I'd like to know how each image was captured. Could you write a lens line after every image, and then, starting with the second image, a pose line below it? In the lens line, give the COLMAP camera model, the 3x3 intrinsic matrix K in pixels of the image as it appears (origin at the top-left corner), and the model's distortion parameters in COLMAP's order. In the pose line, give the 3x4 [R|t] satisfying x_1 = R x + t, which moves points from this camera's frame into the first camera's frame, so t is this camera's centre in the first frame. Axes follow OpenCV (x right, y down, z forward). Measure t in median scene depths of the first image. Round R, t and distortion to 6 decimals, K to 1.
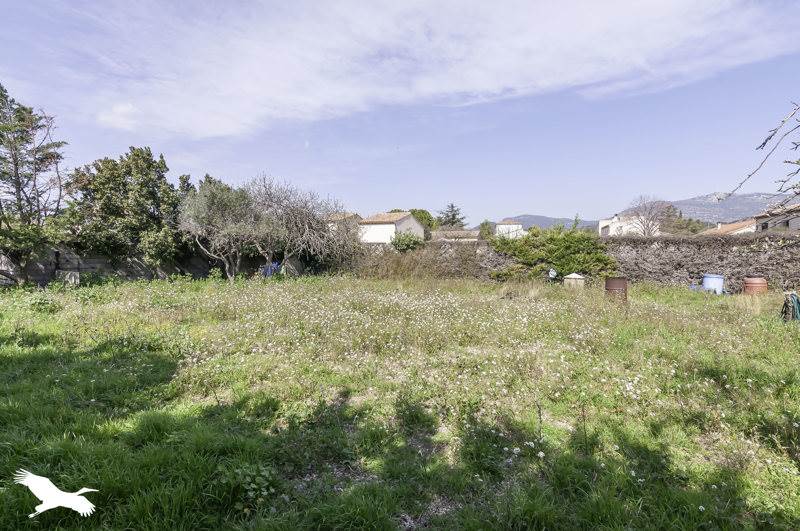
lens RADIAL K [[398.2, 0, 401.5], [0, 398.2, 272.8], [0, 0, 1]] dist [-0.002030, 0.003026]
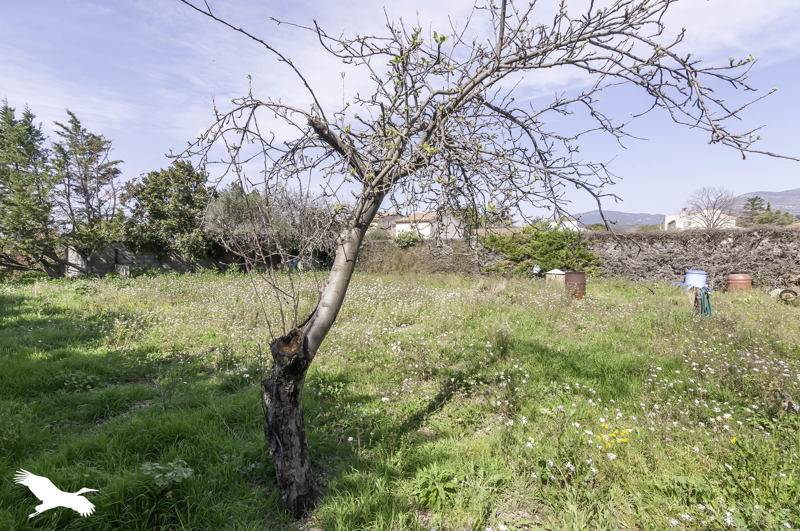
lens RADIAL K [[398.2, 0, 397.7], [0, 398.2, 261.4], [0, 0, 1]] dist [-0.002030, 0.003026]
pose [[0.986414, 0.002522, -0.164256, 0.195914], [-0.006499, 0.999698, -0.023679, 0.008502], [0.164147, 0.024425, 0.986133, -0.066817]]
